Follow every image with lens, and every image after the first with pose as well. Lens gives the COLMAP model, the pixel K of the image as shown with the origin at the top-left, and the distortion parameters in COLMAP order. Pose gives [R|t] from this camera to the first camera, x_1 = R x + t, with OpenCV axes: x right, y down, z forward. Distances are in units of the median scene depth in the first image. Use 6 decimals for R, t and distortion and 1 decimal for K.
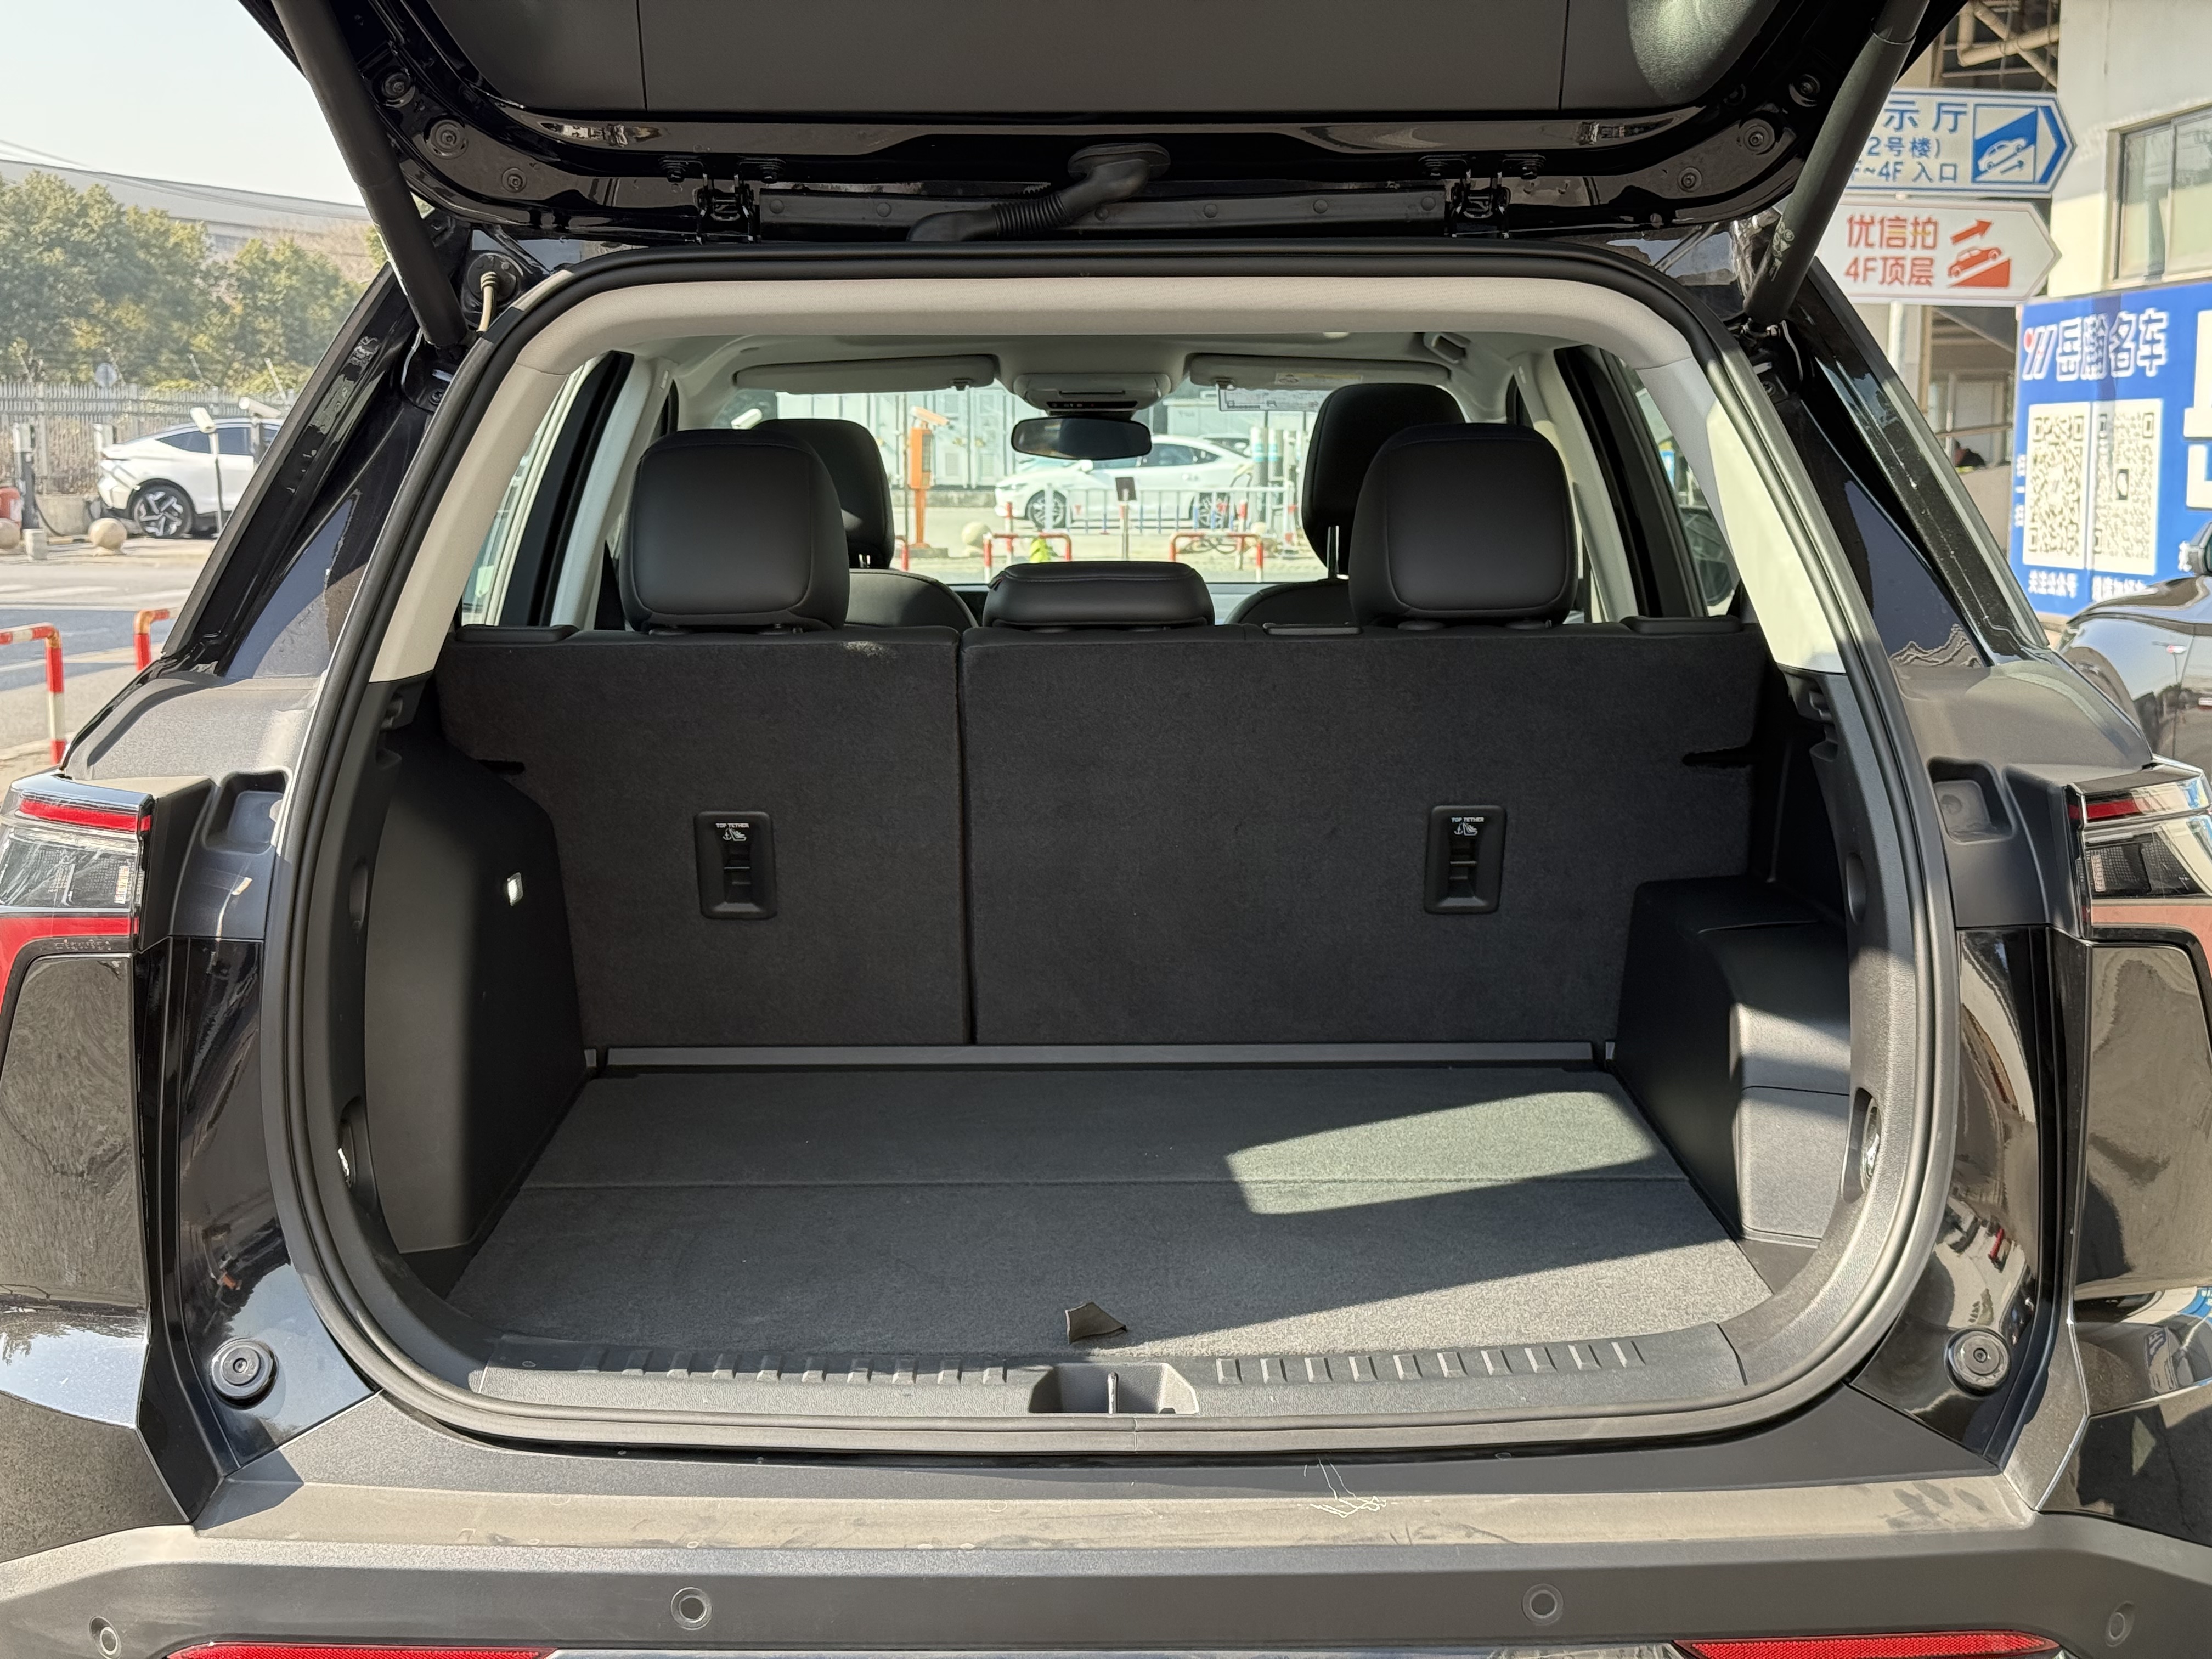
lens RADIAL K [[3049.6, 0, 1107.7], [0, 3049.6, 899.9], [0, 0, 1]] dist [0.111804, 0.000000]
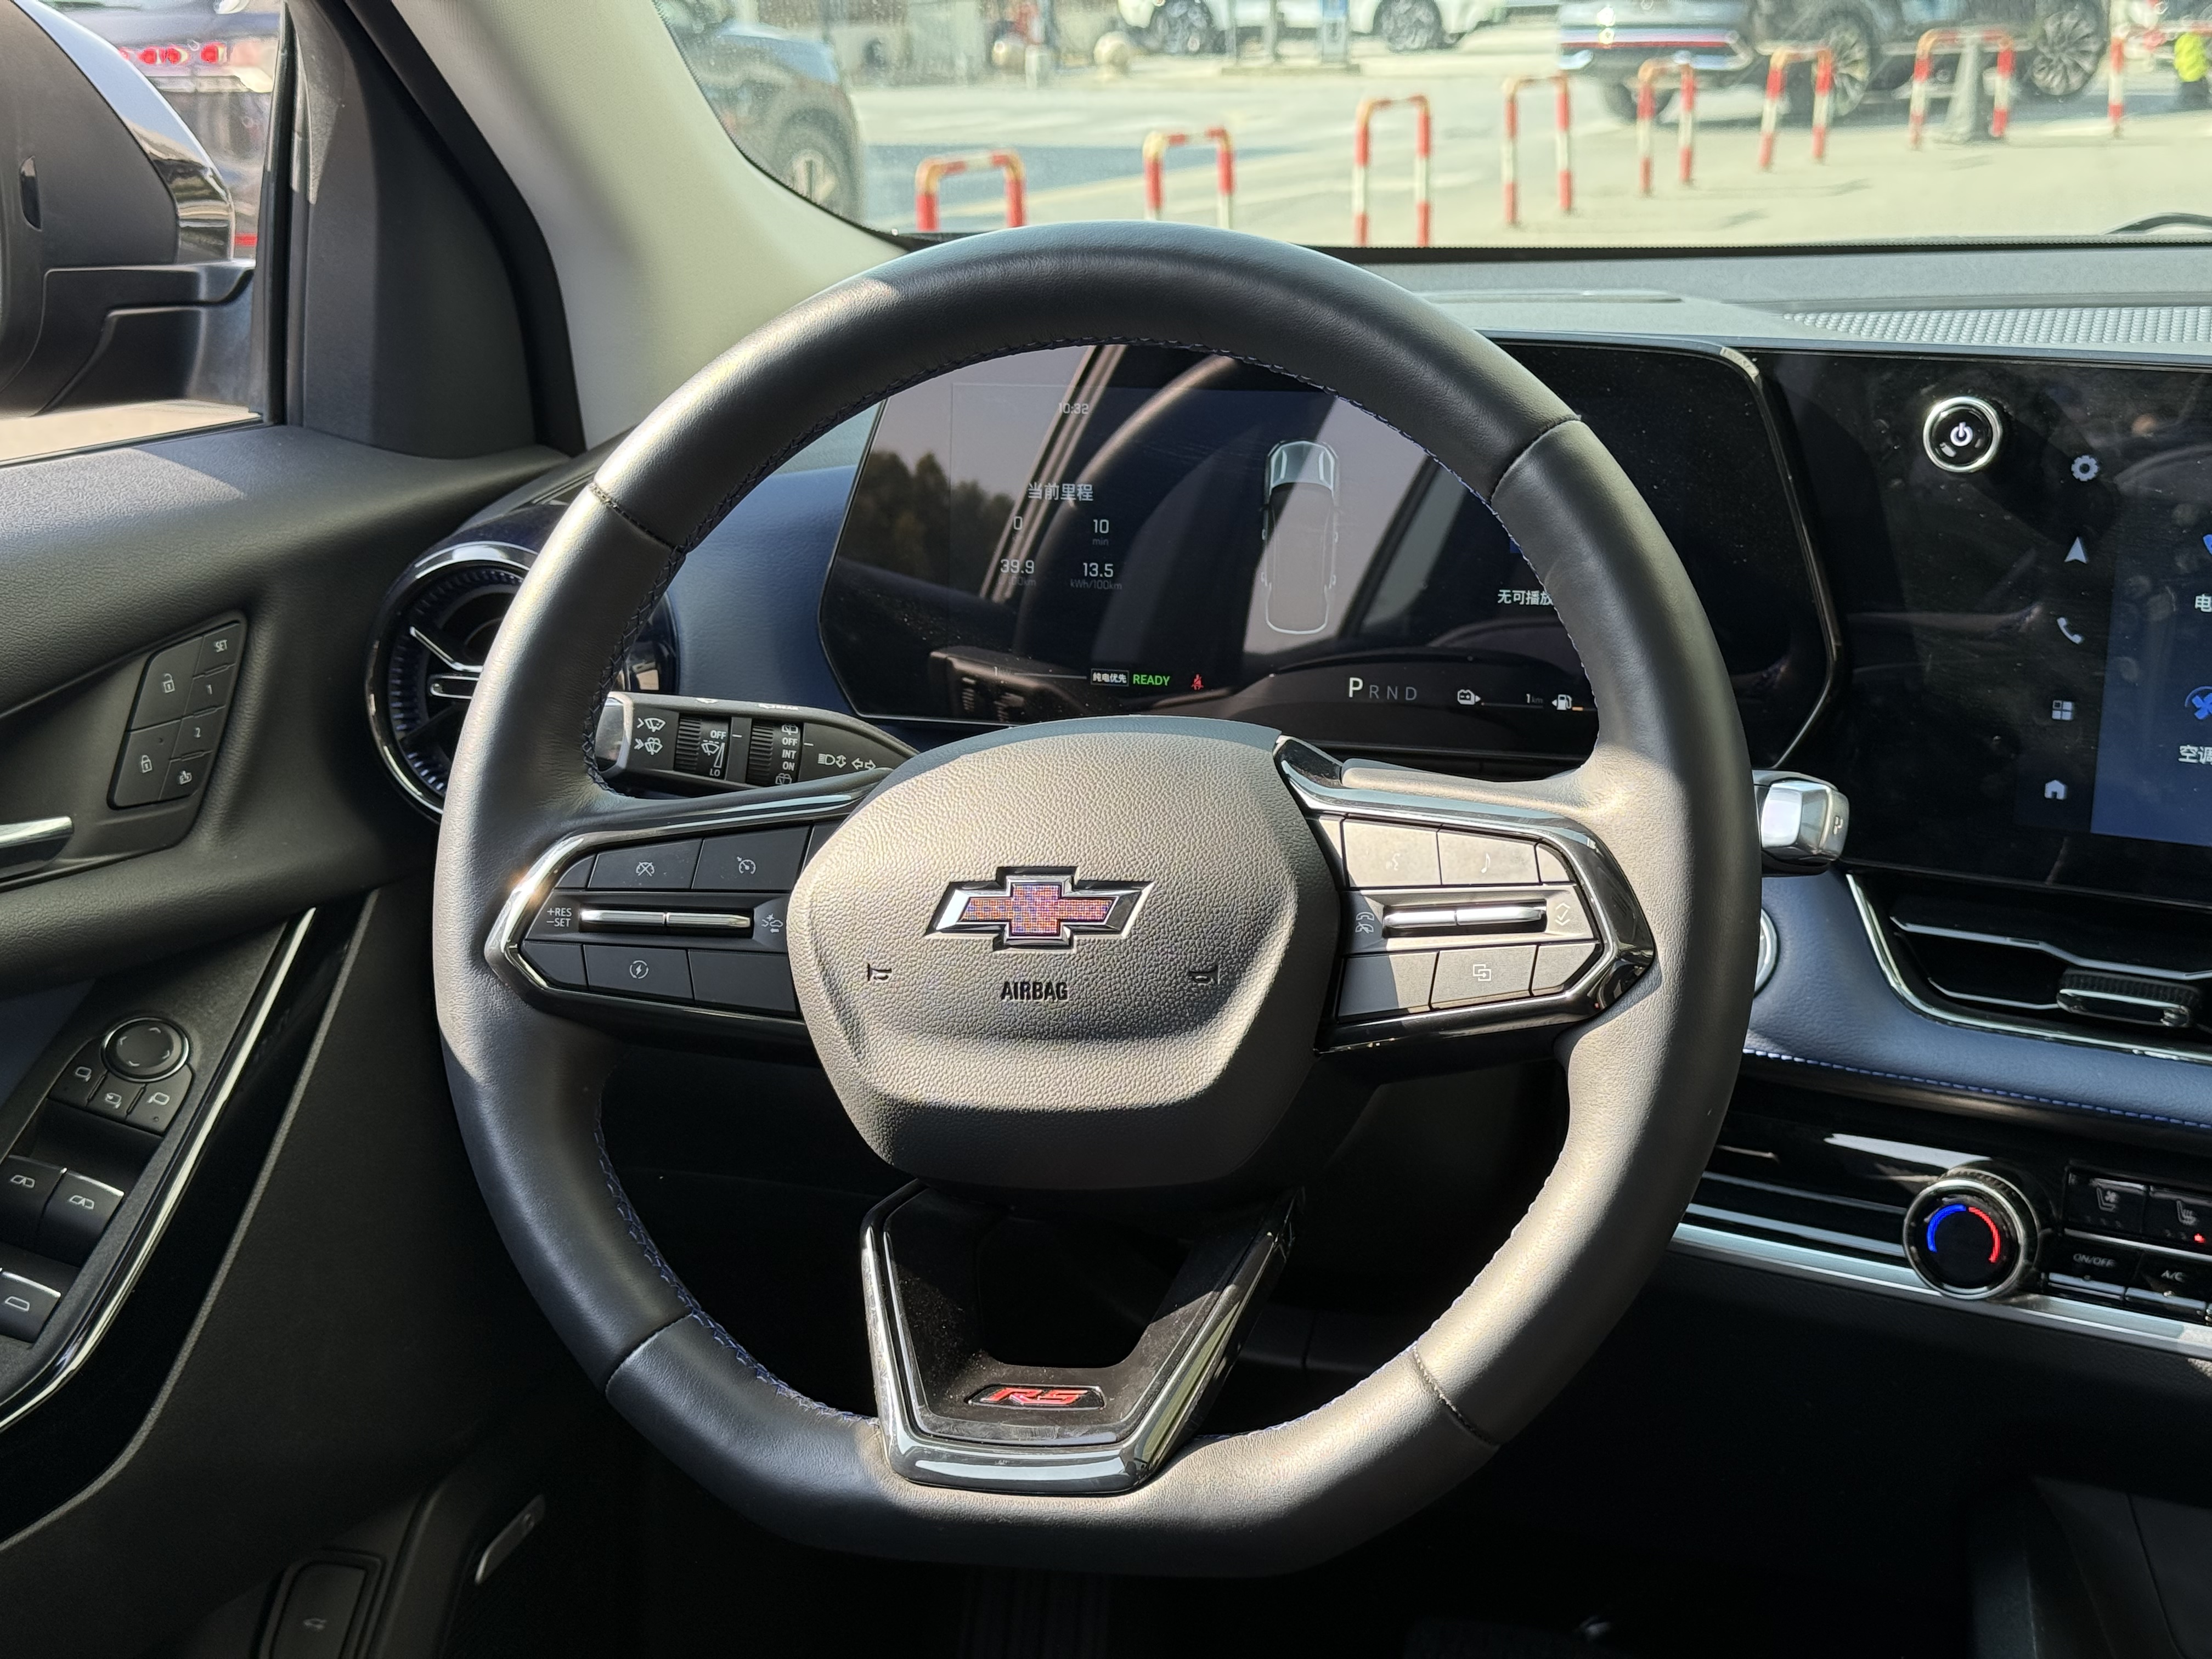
lens RADIAL K [[3049.6, 0, 1111.9], [0, 3049.6, 848.9], [0, 0, 1]] dist [0.111804, 0.000000]
pose [[0.941268, 0.075732, -0.329057, -0.005900], [-0.029789, 0.989349, 0.142485, -0.025837], [0.336343, -0.124314, 0.933499, 0.208463]]
